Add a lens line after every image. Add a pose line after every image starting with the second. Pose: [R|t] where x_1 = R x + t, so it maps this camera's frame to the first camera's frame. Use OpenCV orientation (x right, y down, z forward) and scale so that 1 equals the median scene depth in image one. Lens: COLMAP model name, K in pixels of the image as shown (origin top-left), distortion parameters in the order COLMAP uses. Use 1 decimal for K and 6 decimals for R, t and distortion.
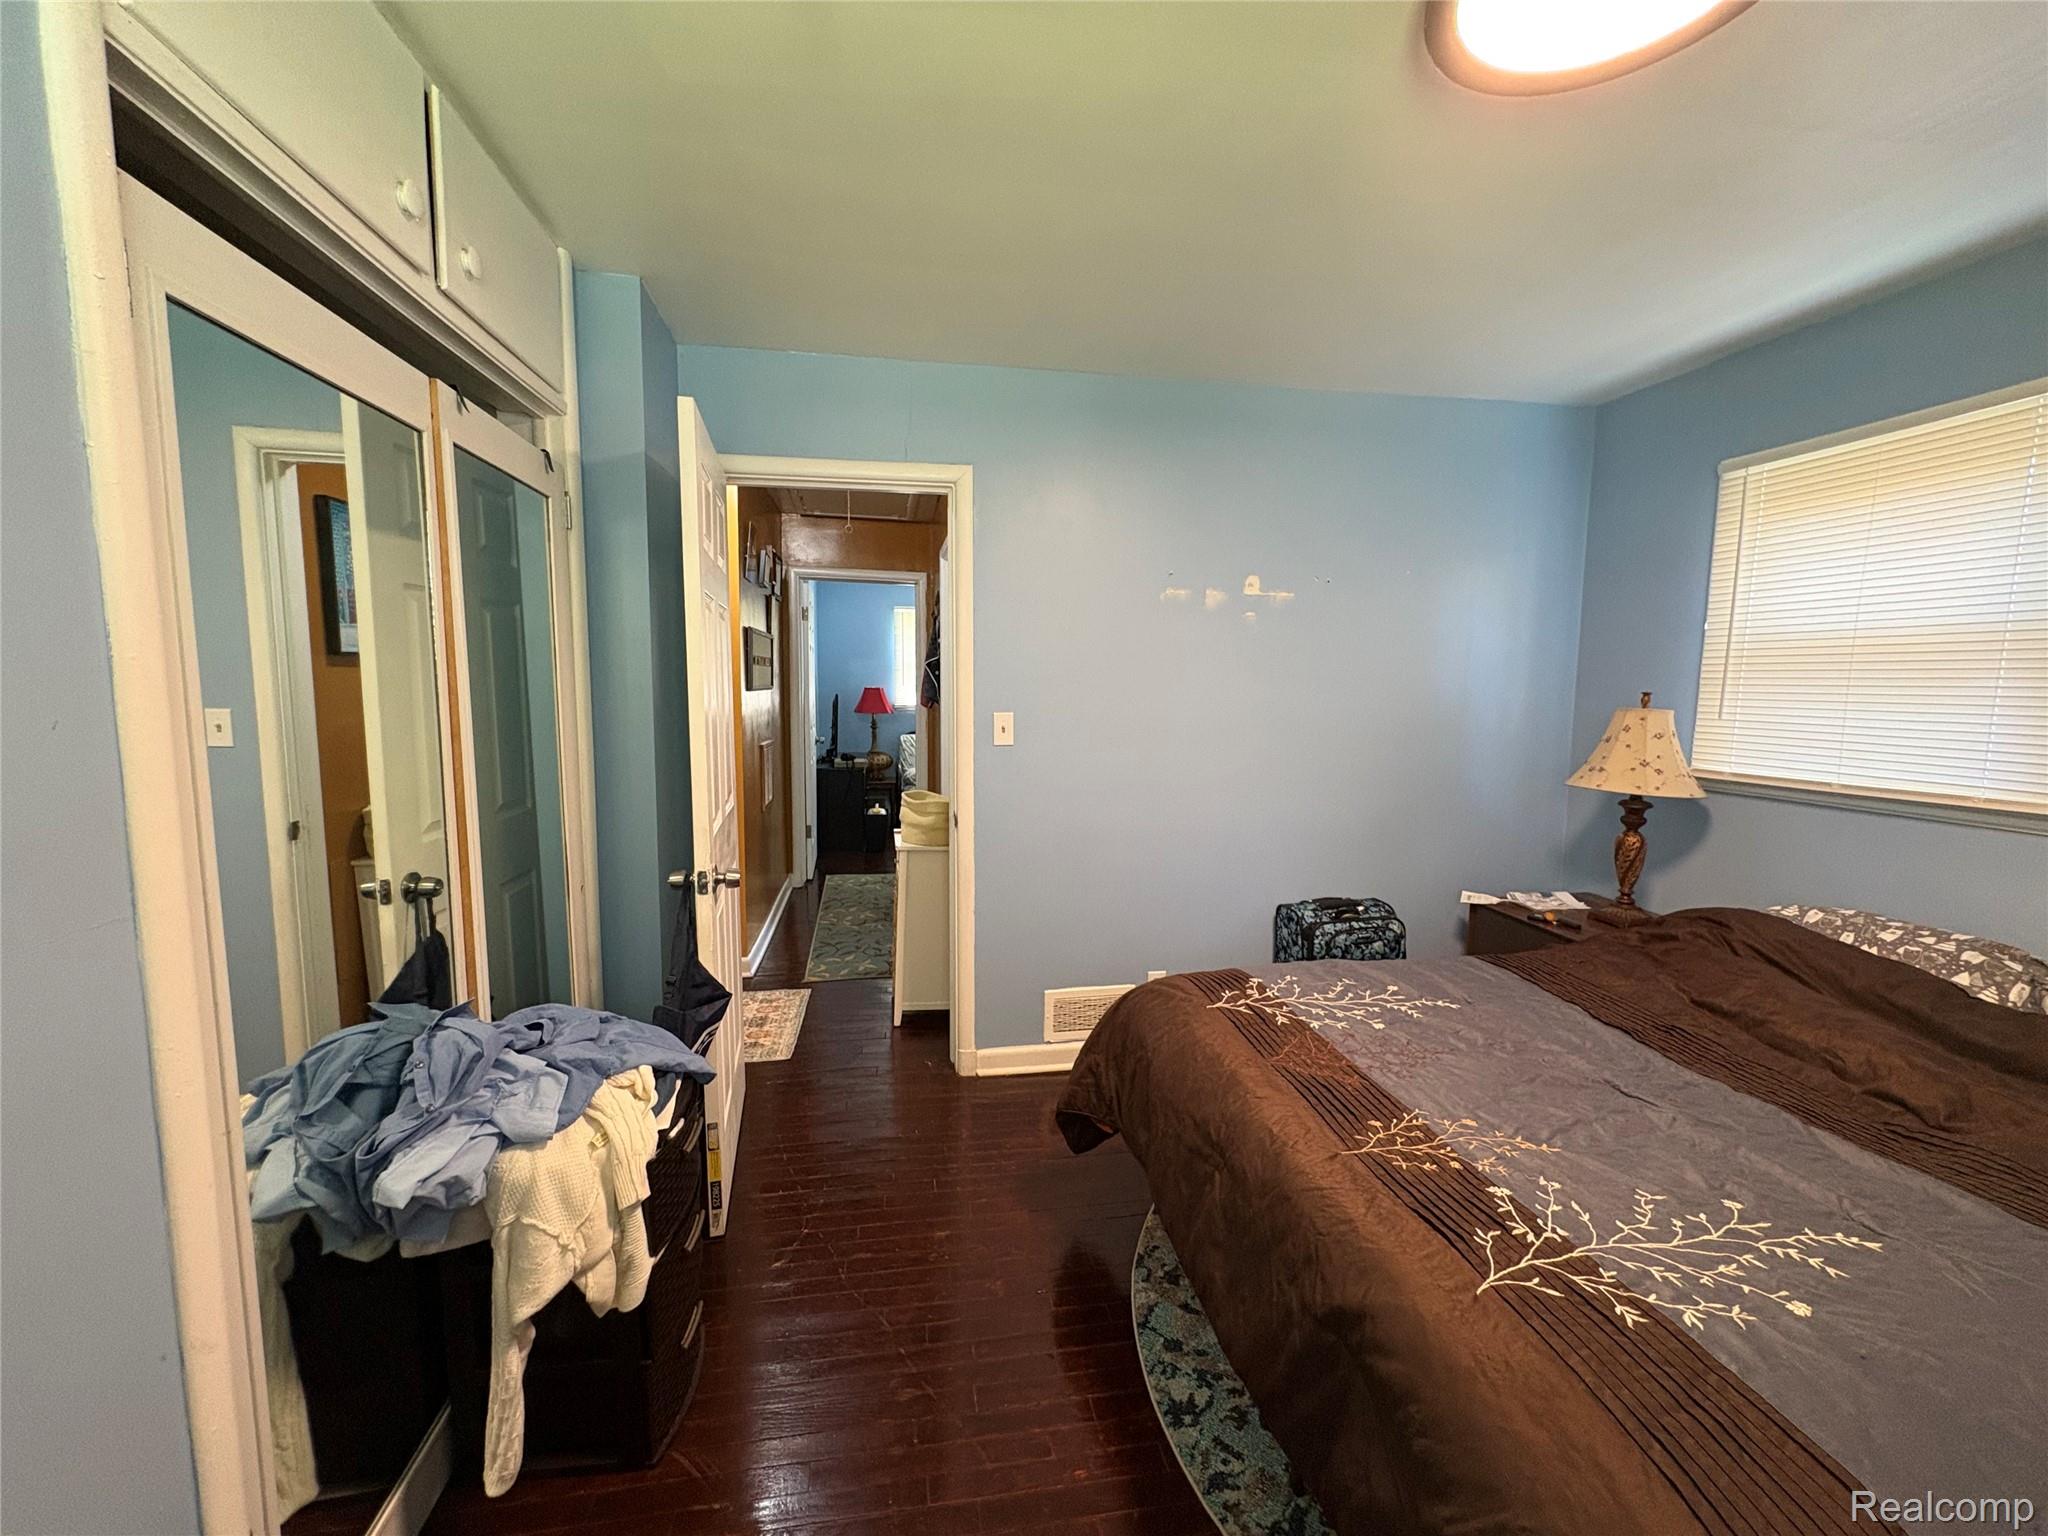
lens RADIAL K [[817.0, 0, 1021.2], [0, 817.0, 766.9], [0, 0, 1]] dist [-0.001672, 0.000011]
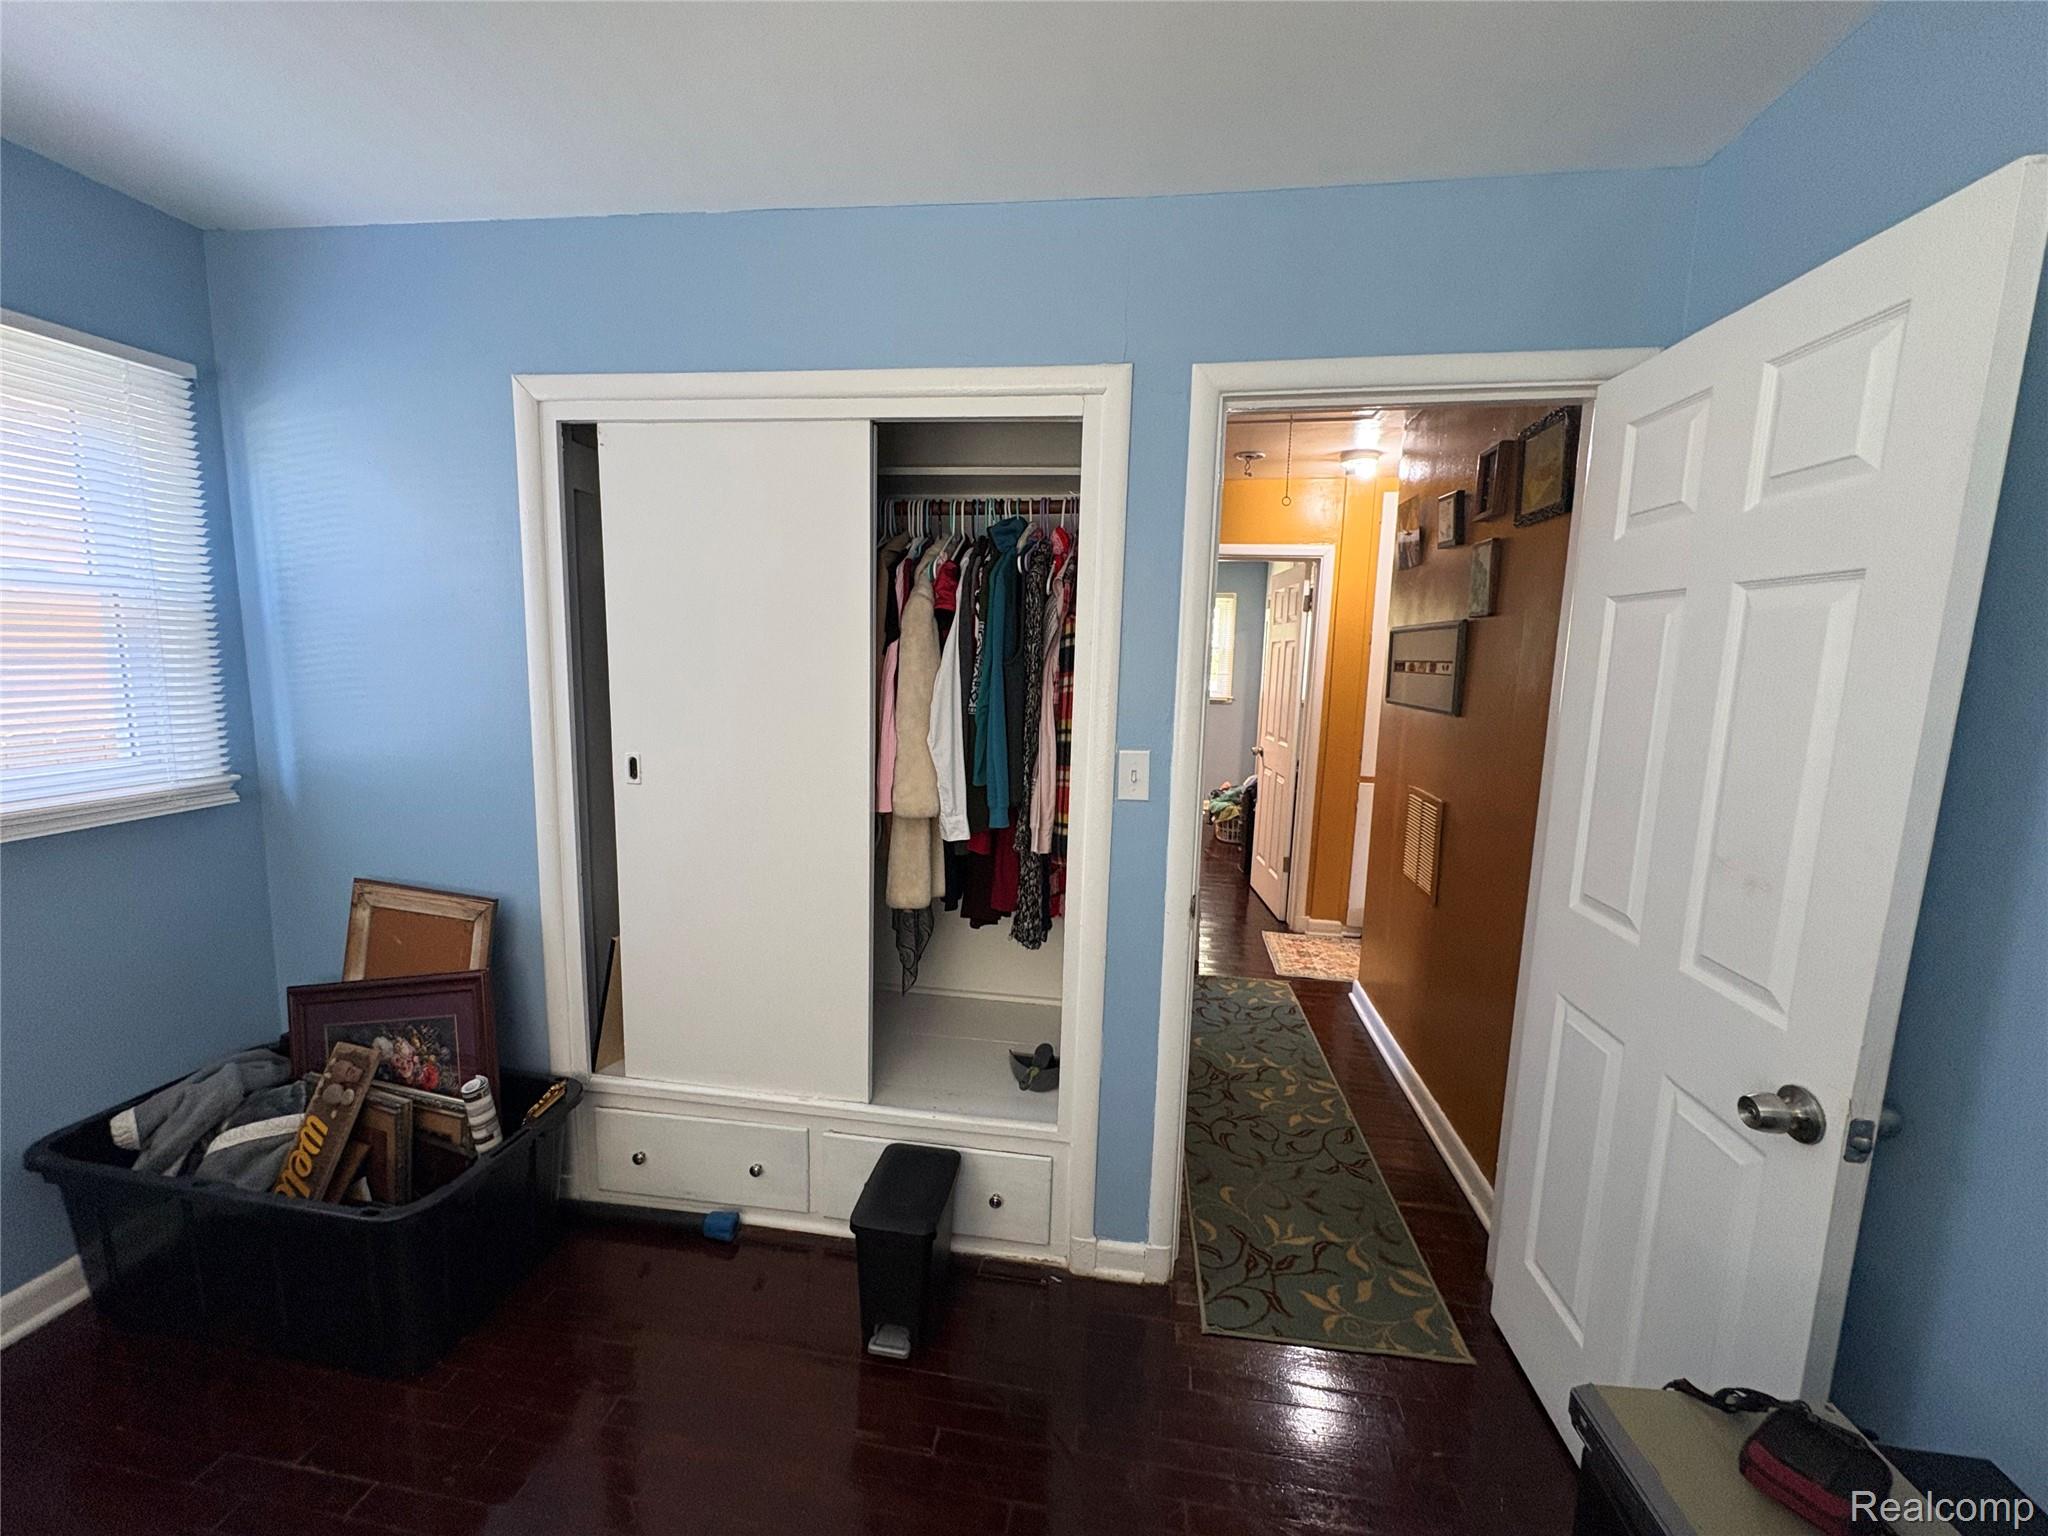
lens RADIAL K [[815.6, 0, 1021.3], [0, 815.6, 767.7], [0, 0, 1]] dist [0.000954, 0.000033]
pose [[-0.950652, -0.079428, 0.299919, -0.133717], [-0.003653, 0.969473, 0.245169, -0.137829], [-0.310237, 0.231975, -0.921922, 1.131496]]
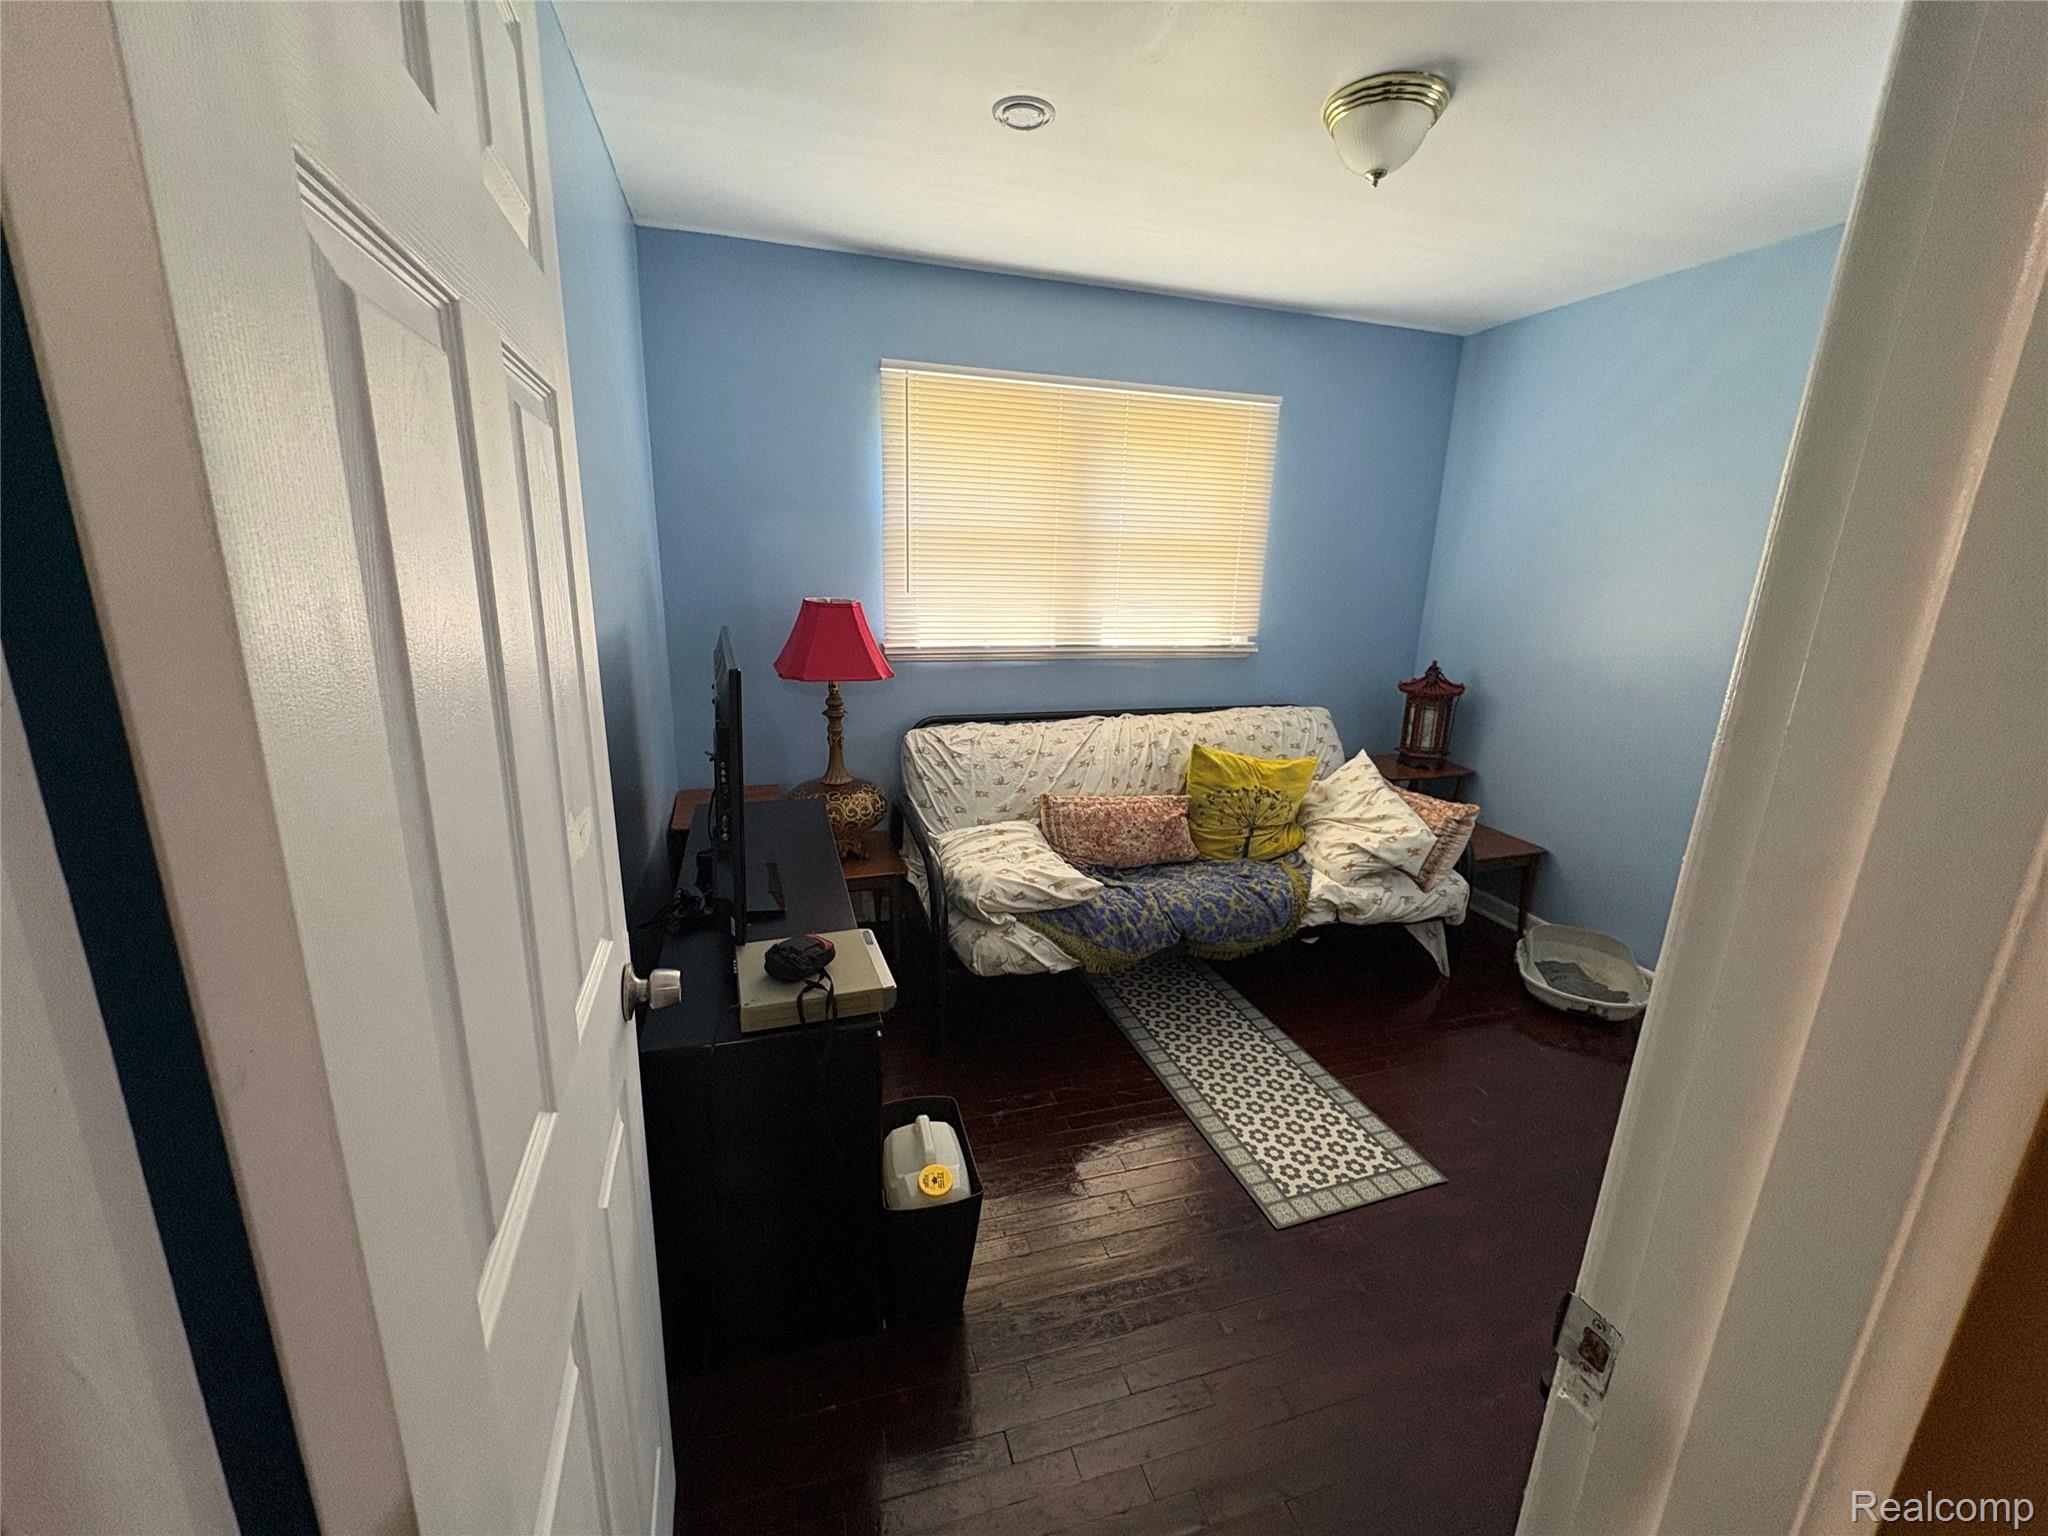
lens RADIAL K [[815.6, 0, 1021.3], [0, 815.6, 767.7], [0, 0, 1]] dist [0.000954, 0.000033]
pose [[0.990564, -0.015044, 0.136222, -0.184523], [-0.005451, 0.988846, 0.148841, -0.099221], [-0.136942, -0.148179, 0.979433, 0.793317]]
